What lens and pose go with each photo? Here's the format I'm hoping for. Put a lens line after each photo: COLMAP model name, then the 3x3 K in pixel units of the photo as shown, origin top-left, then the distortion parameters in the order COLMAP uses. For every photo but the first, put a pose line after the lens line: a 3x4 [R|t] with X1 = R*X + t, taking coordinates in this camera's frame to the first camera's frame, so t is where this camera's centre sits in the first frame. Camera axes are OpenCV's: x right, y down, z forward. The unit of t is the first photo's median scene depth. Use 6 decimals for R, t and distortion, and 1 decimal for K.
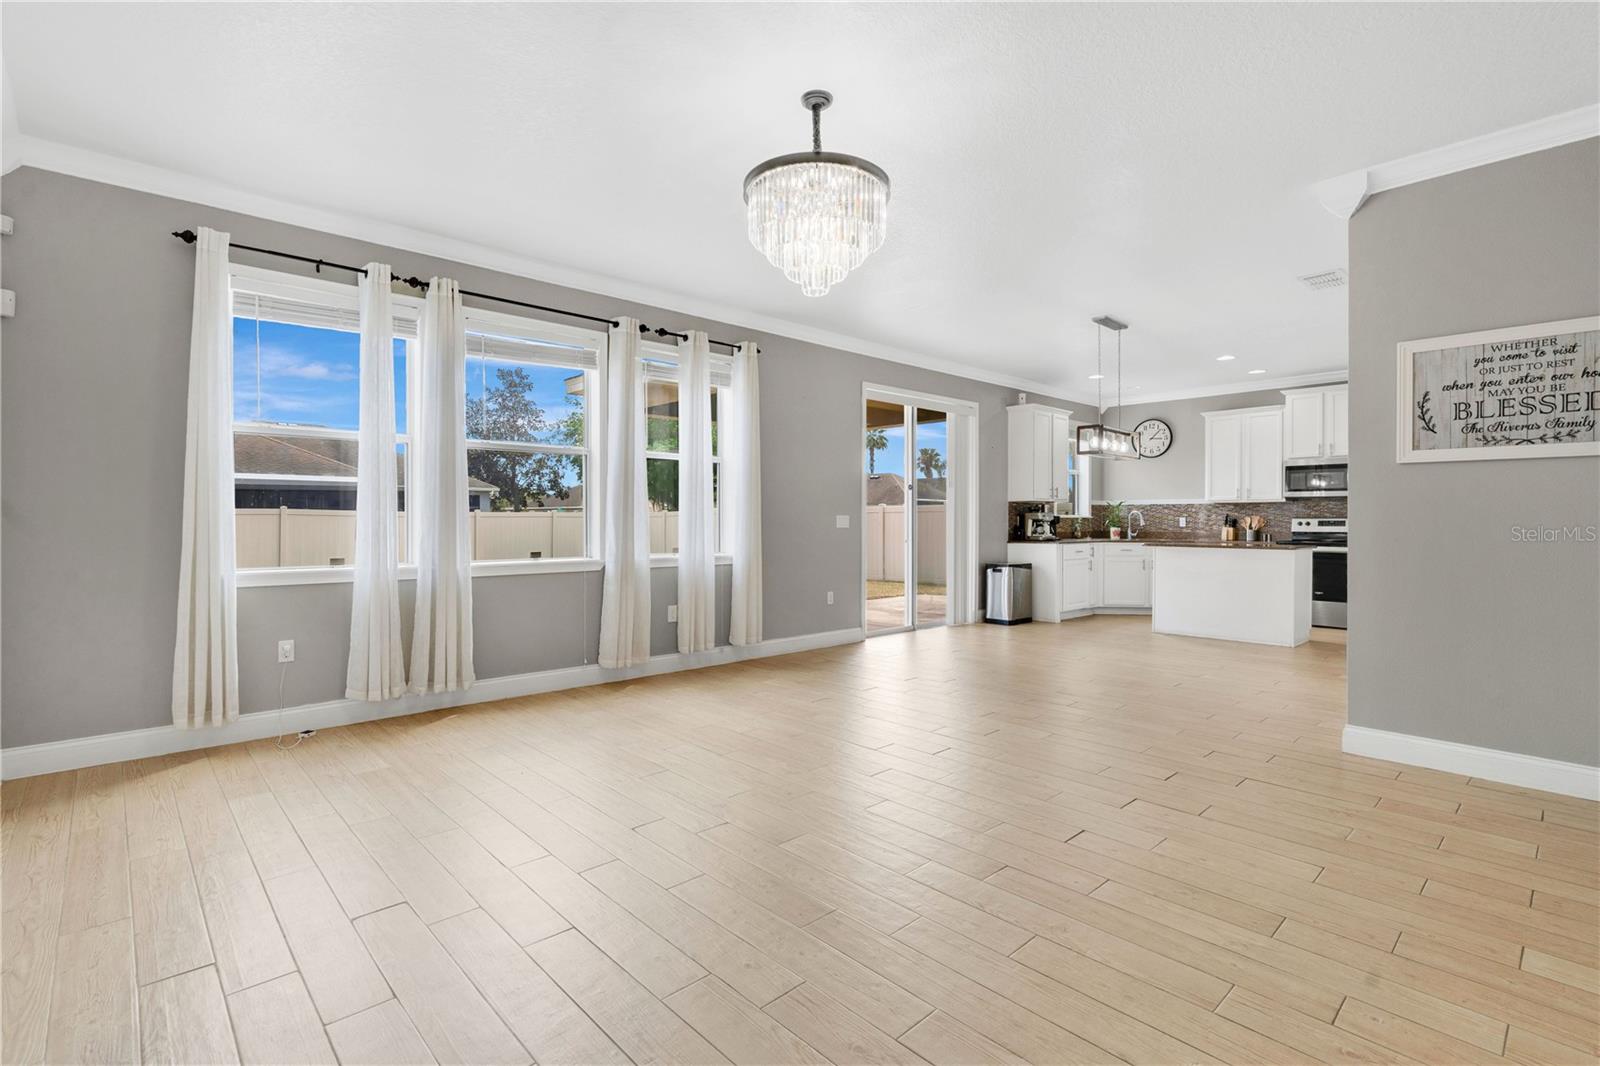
lens RADIAL K [[759.8, 0, 777.7], [0, 759.8, 528.7], [0, 0, 1]] dist [-0.001760, 0.000003]
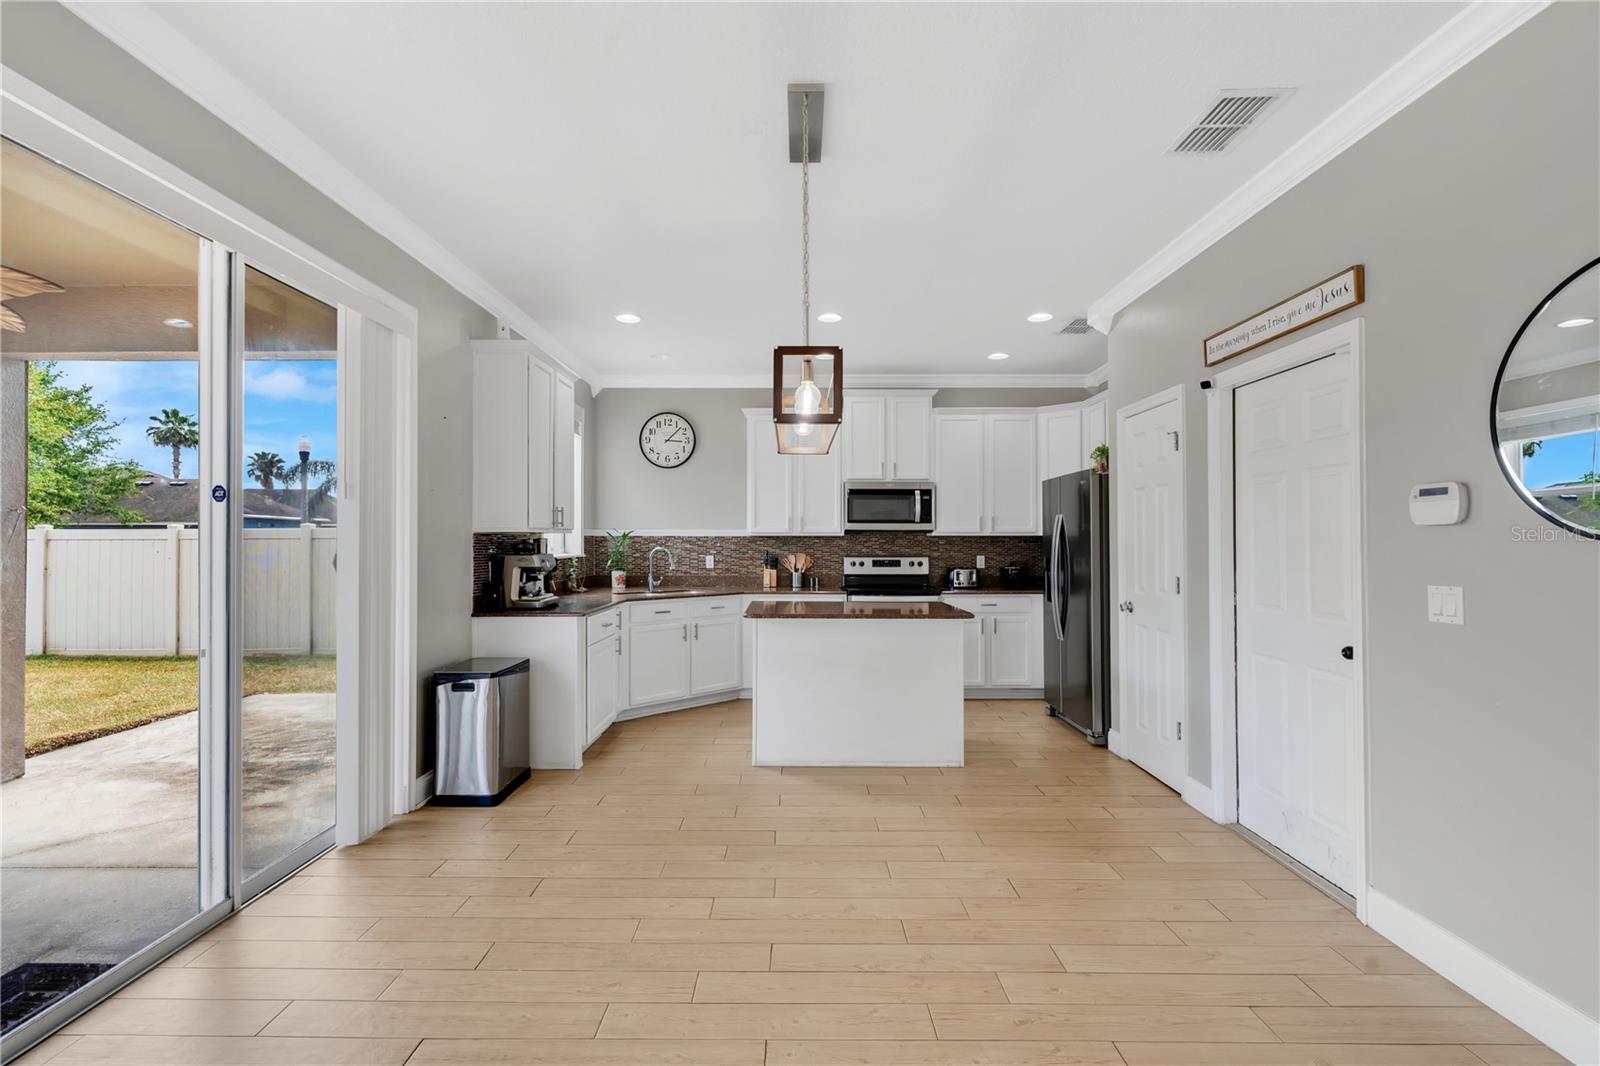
lens RADIAL K [[723.0, 0, 807.0], [0, 723.0, 538.8], [0, 0, 1]] dist [-0.012323, 0.000238]
pose [[0.666871, 0.000215, 0.745173, 0.098885], [0.008043, 0.999940, -0.007486, -0.026299], [-0.745129, 0.010986, 0.666829, 0.521544]]
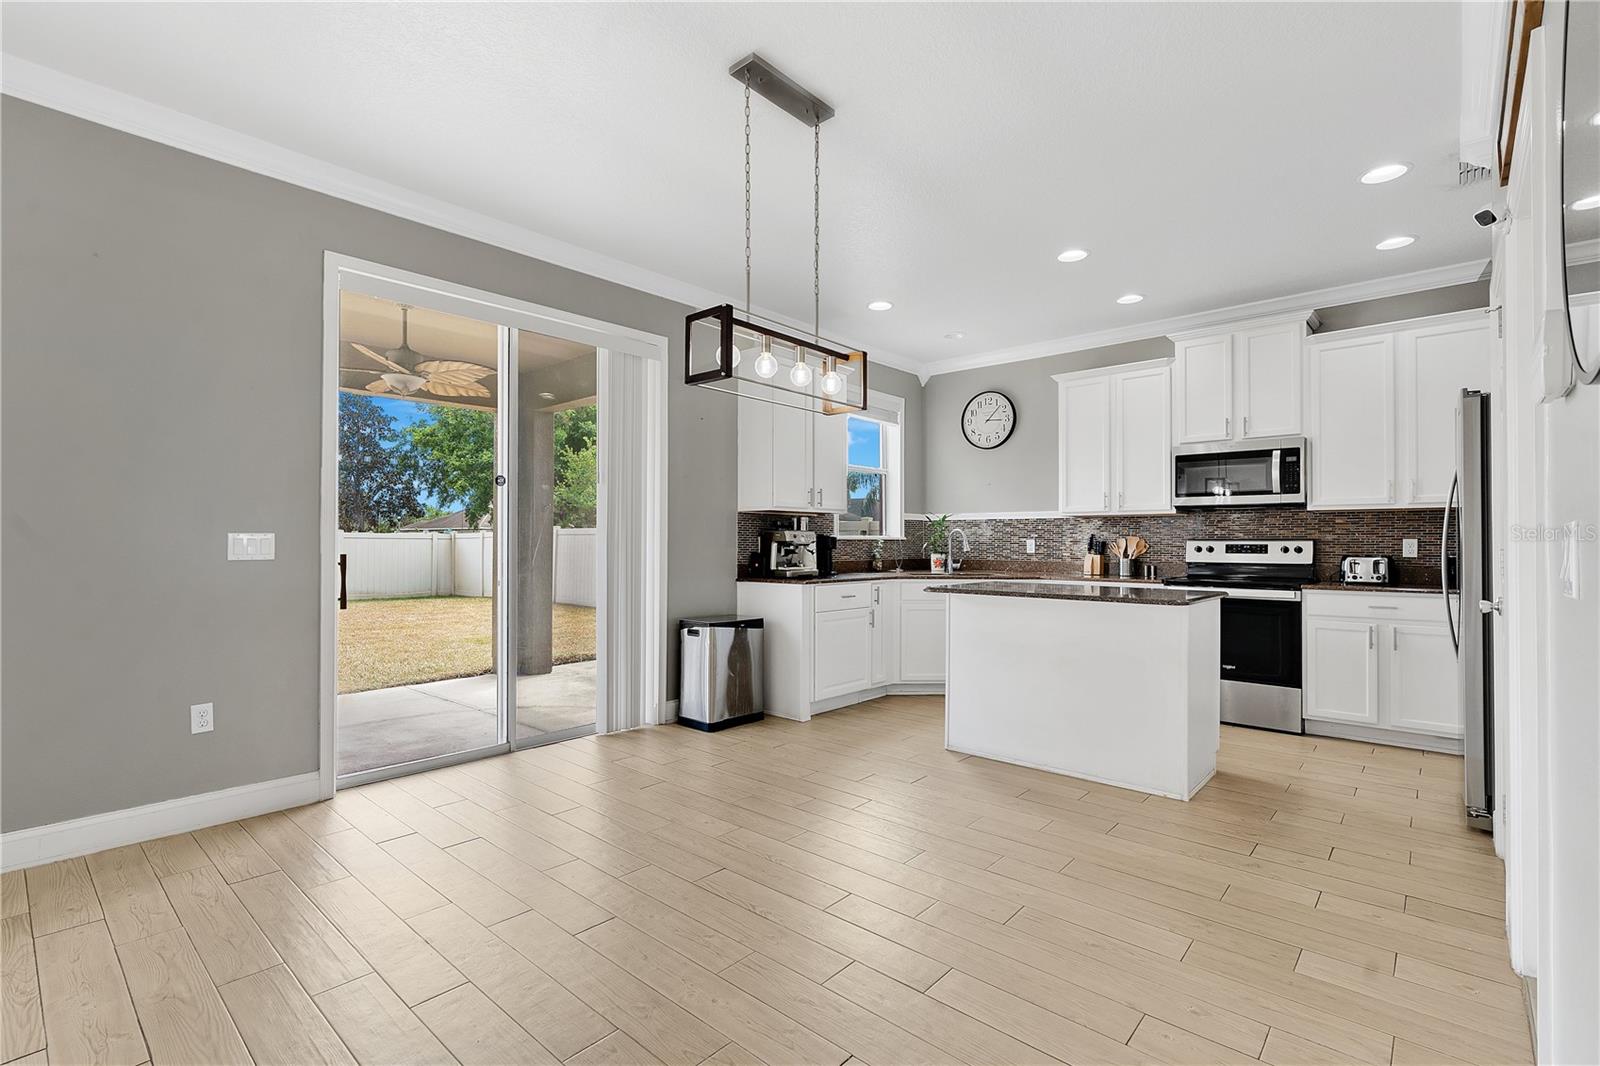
lens RADIAL K [[746.1, 0, 794.6], [0, 746.1, 535.5], [0, 0, 1]] dist [-0.001544, 0.000287]
pose [[0.994310, 0.001899, 0.106512, 0.282207], [0.000198, 0.999806, -0.019674, -0.005630], [-0.106529, 0.019583, 0.994117, 0.410681]]
